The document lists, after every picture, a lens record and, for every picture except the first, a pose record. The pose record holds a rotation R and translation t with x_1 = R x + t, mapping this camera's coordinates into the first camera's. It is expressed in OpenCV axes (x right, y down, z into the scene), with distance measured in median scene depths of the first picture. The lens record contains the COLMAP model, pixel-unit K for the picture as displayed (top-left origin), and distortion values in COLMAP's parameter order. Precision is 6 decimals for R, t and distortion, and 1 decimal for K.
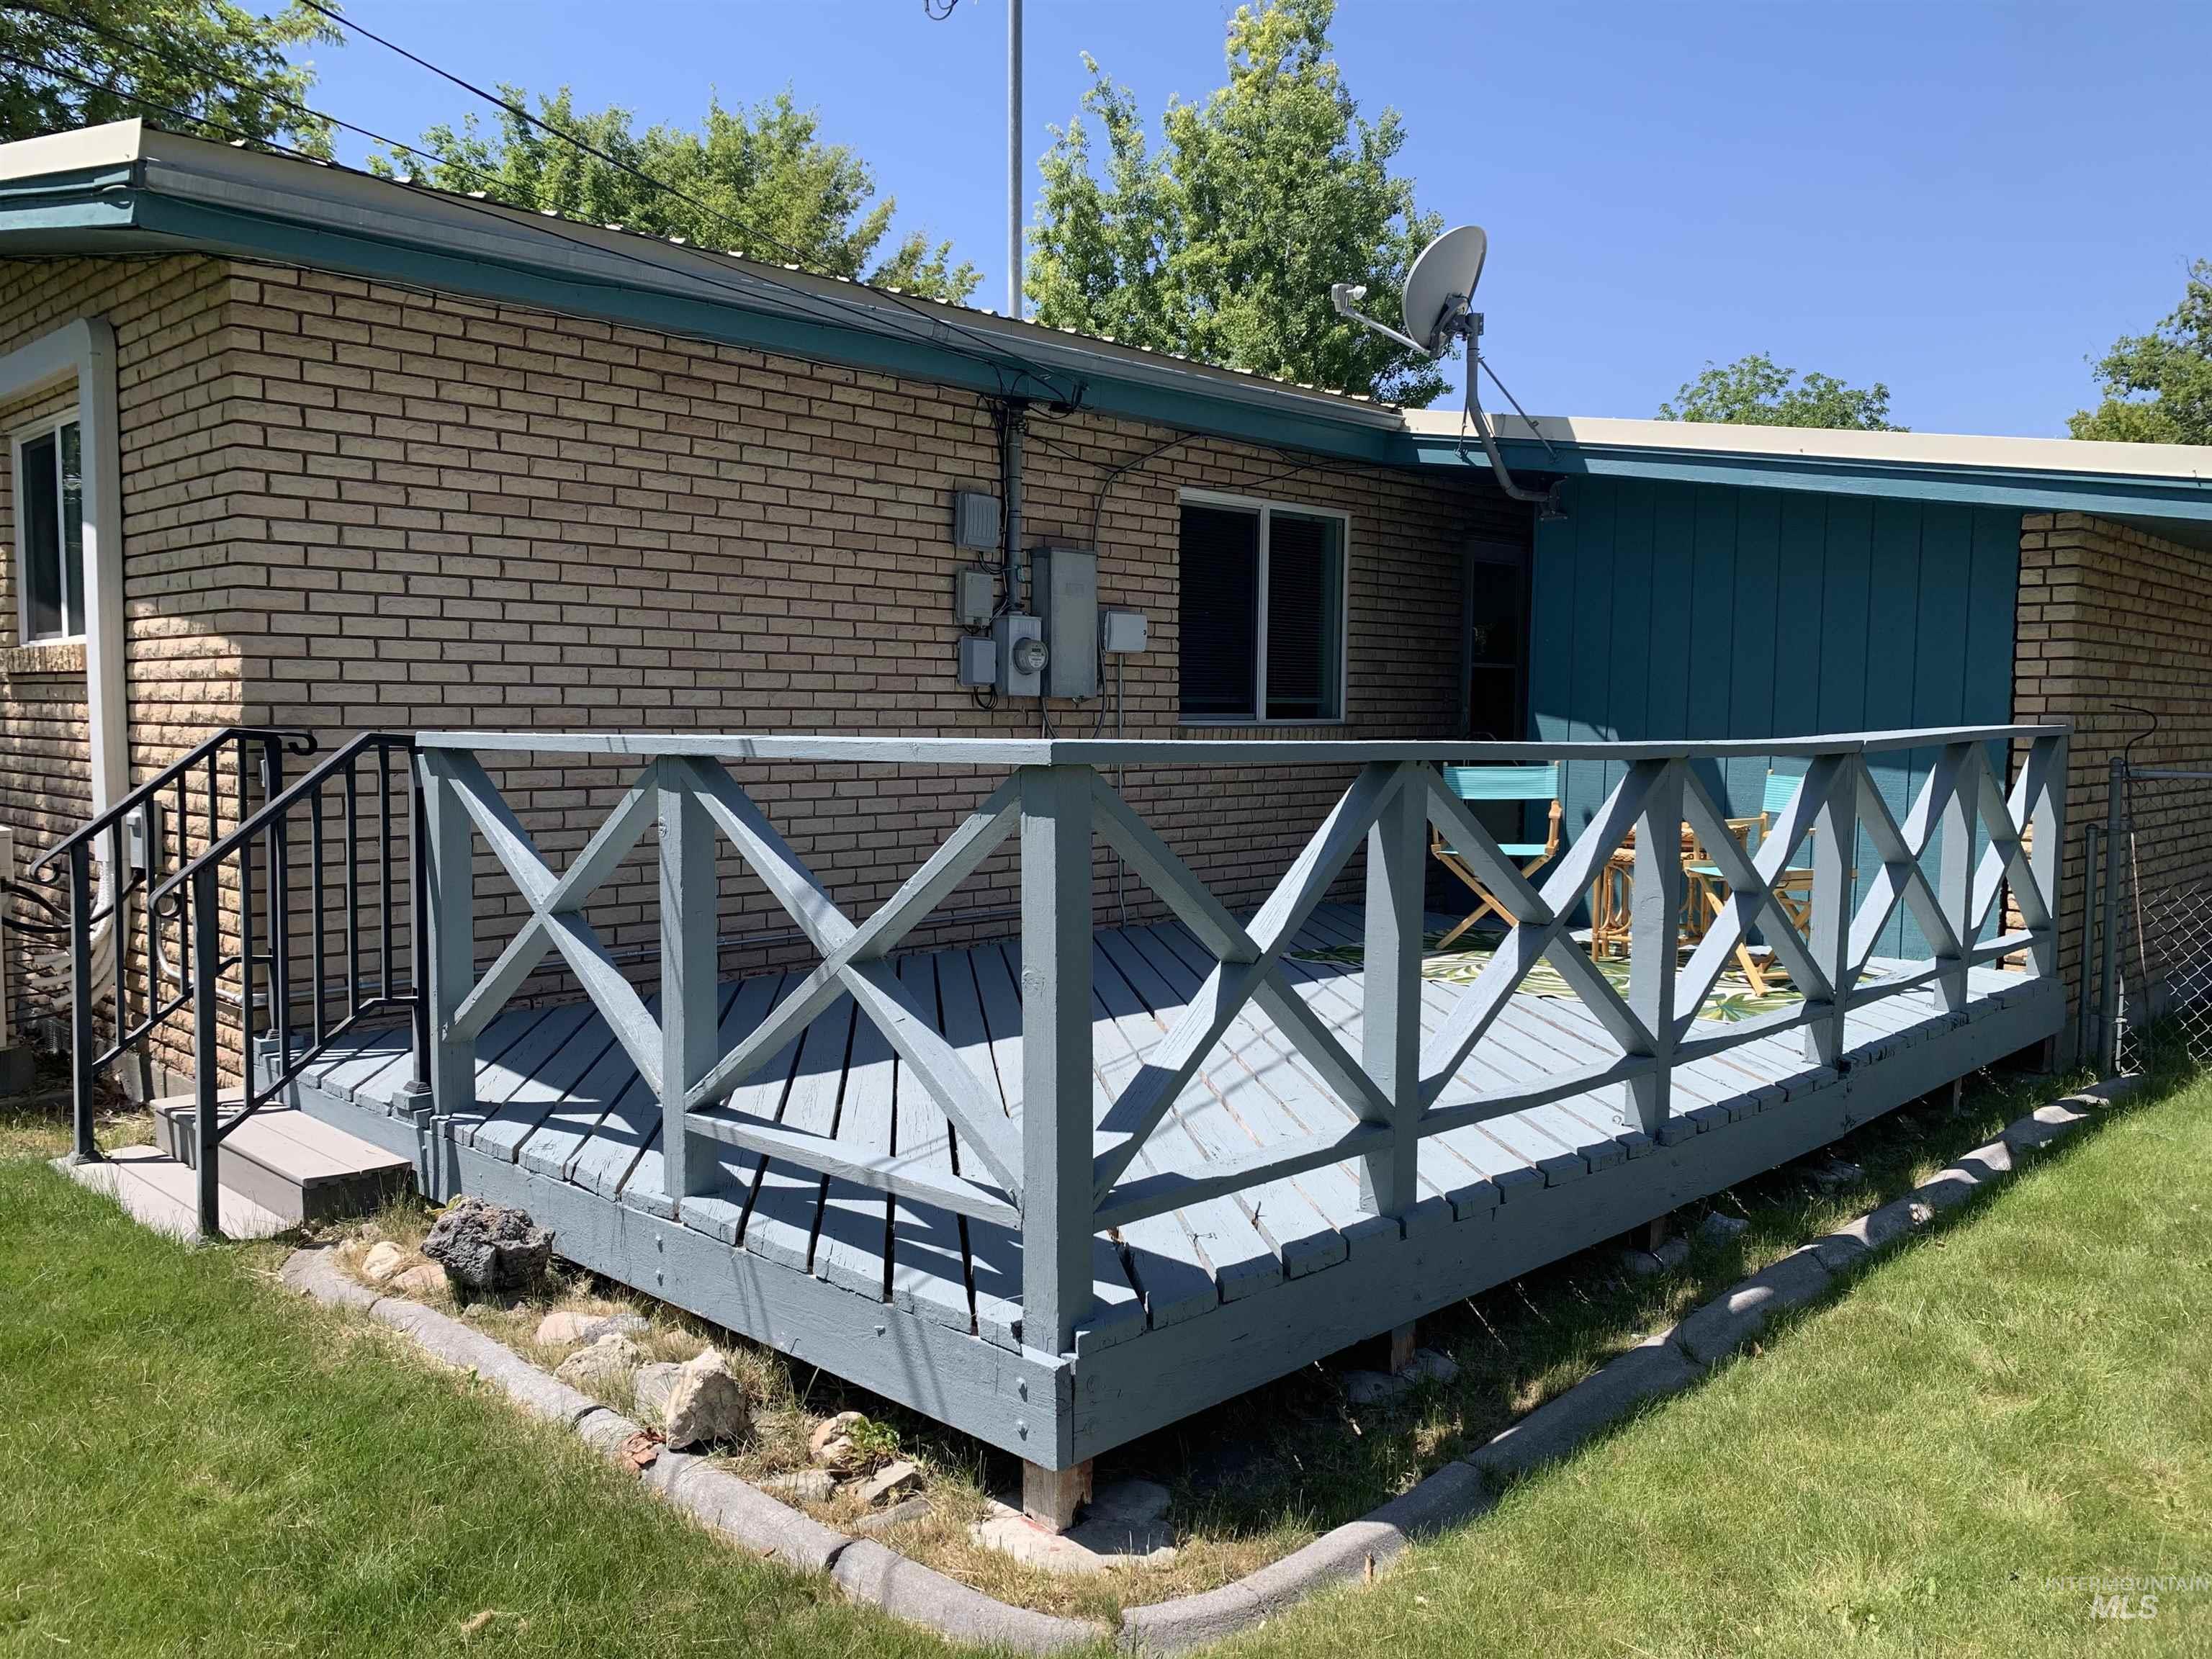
lens RADIAL K [[1738.1, 0, 1106.0], [0, 1738.1, 829.5], [0, 0, 1]] dist [0.151293, -0.241117]
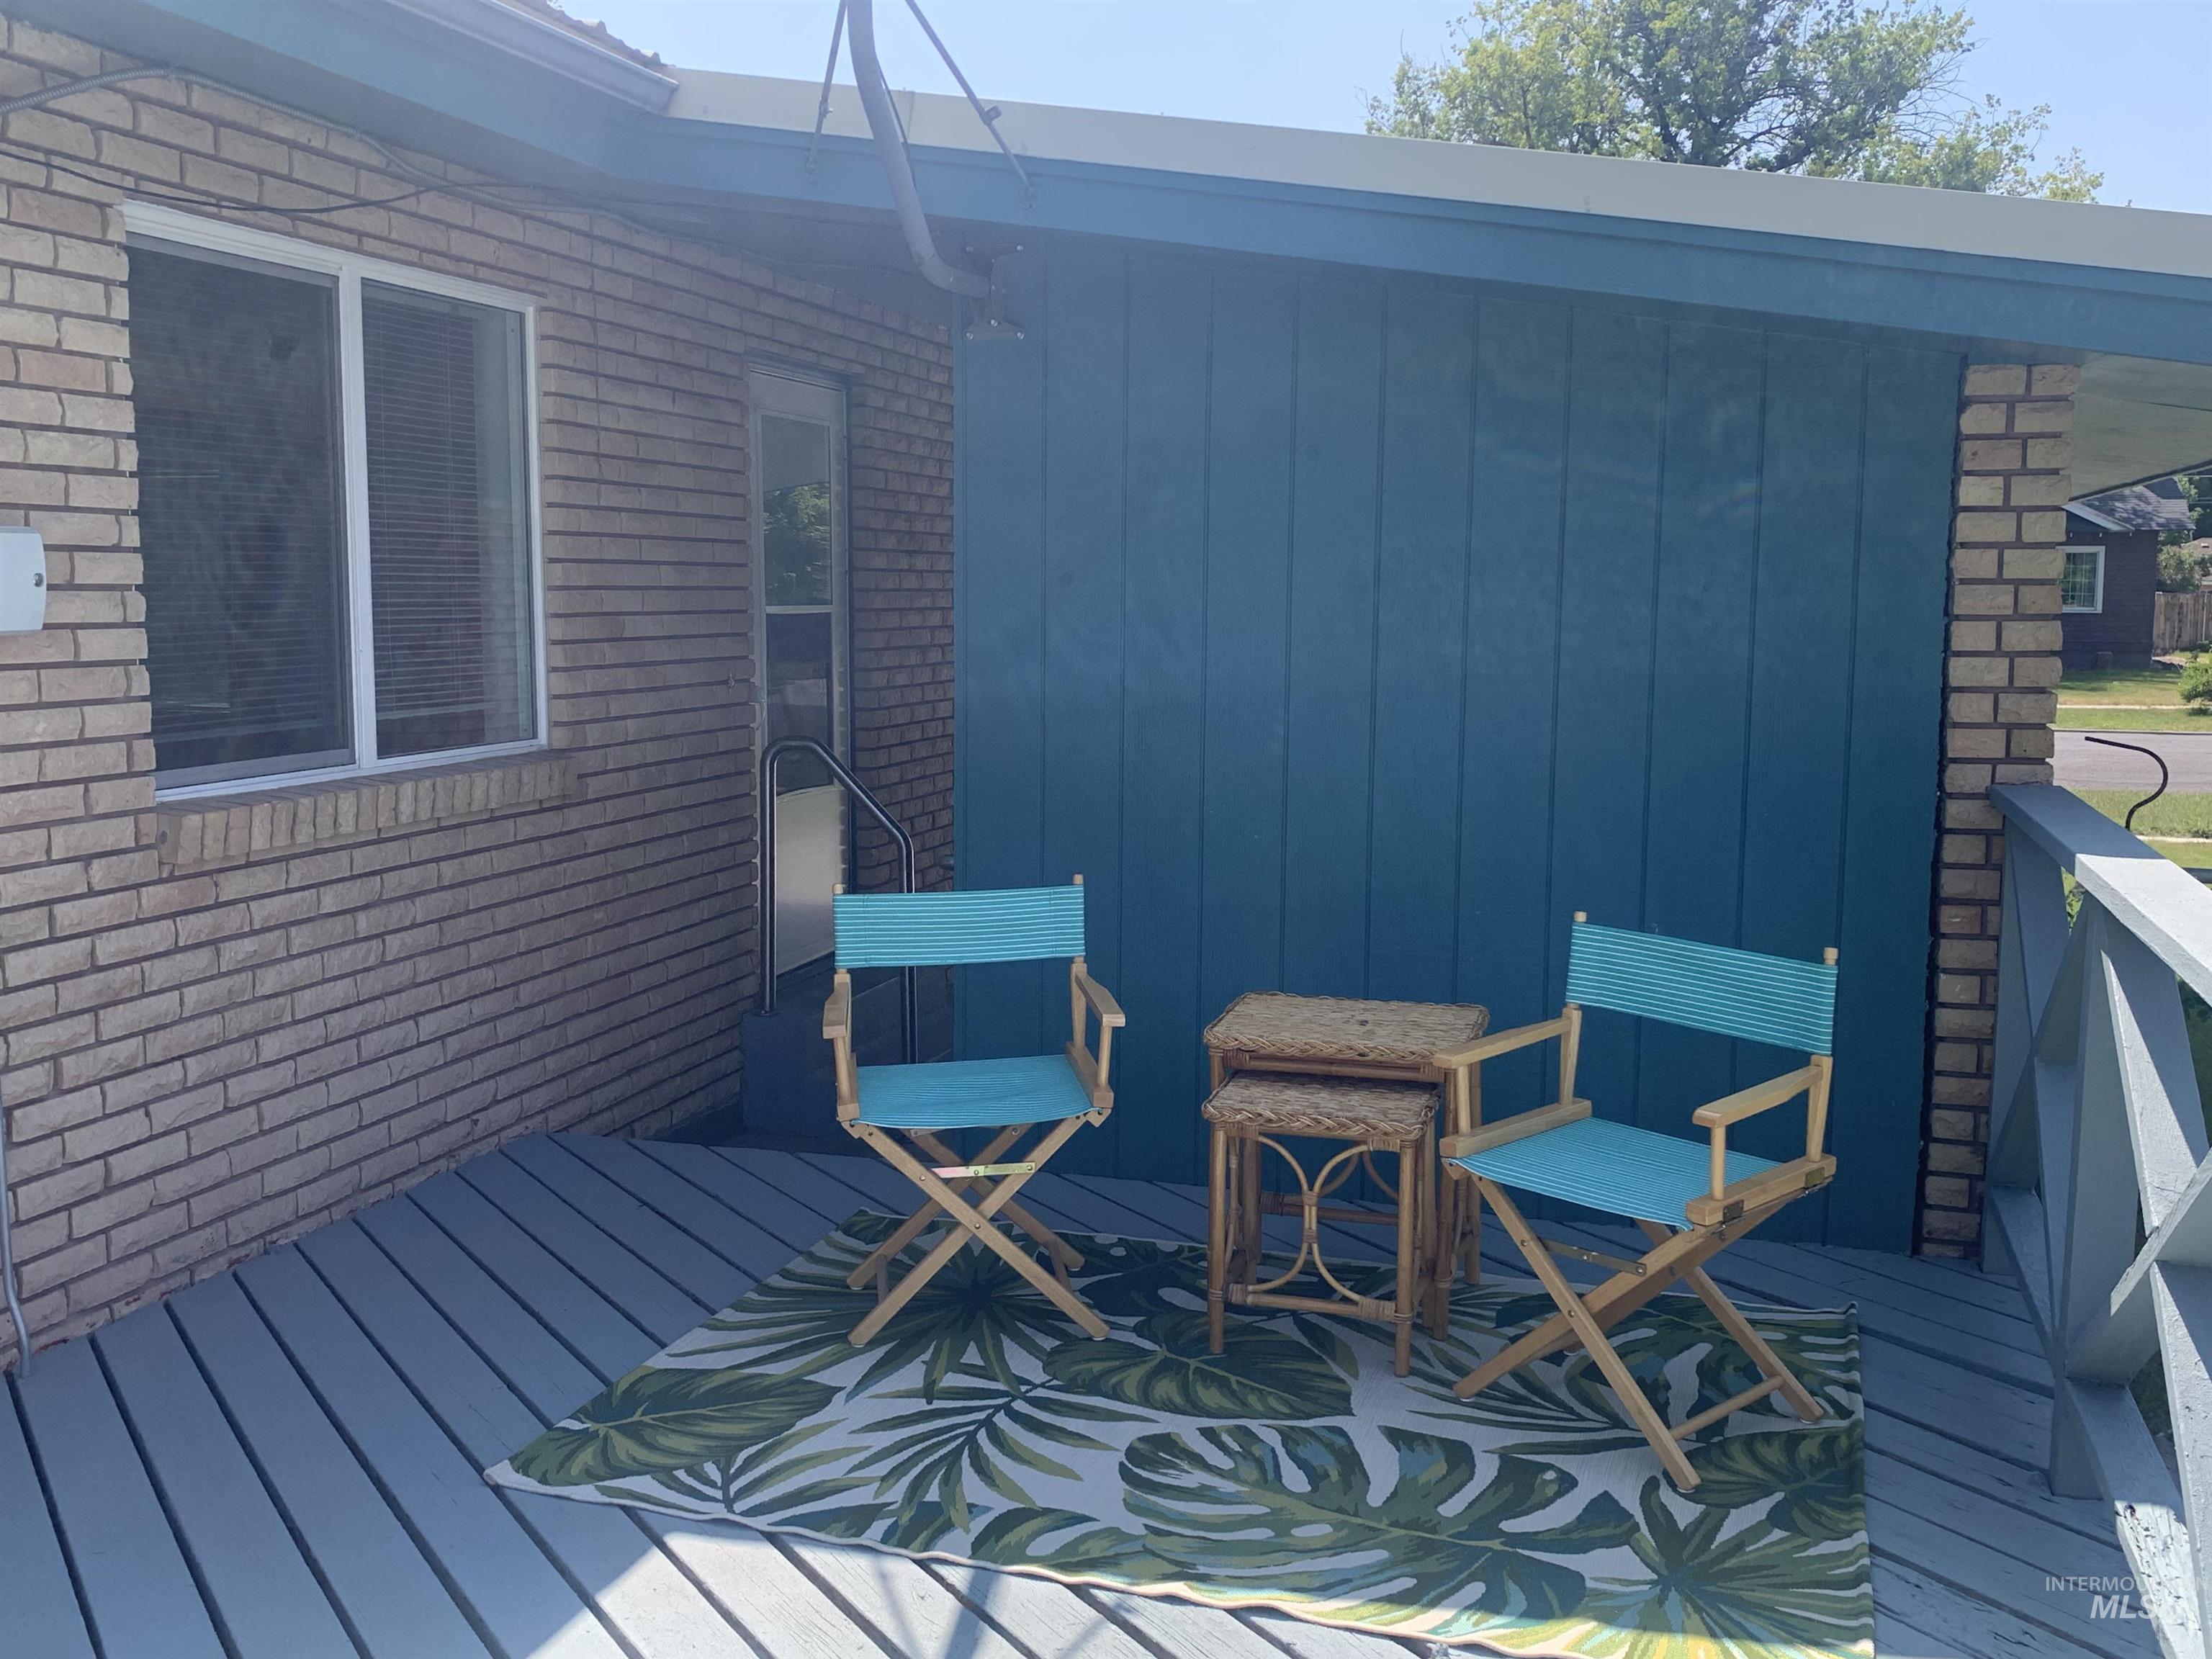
lens RADIAL K [[2125.1, 0, 1106.0], [0, 2125.1, 829.5], [0, 0, 1]] dist [0.013036, -0.001384]
pose [[0.900852, -0.054277, 0.430720, 0.027479], [0.034883, 0.997995, 0.052803, -0.073155], [-0.432723, -0.032543, 0.900940, 0.472772]]
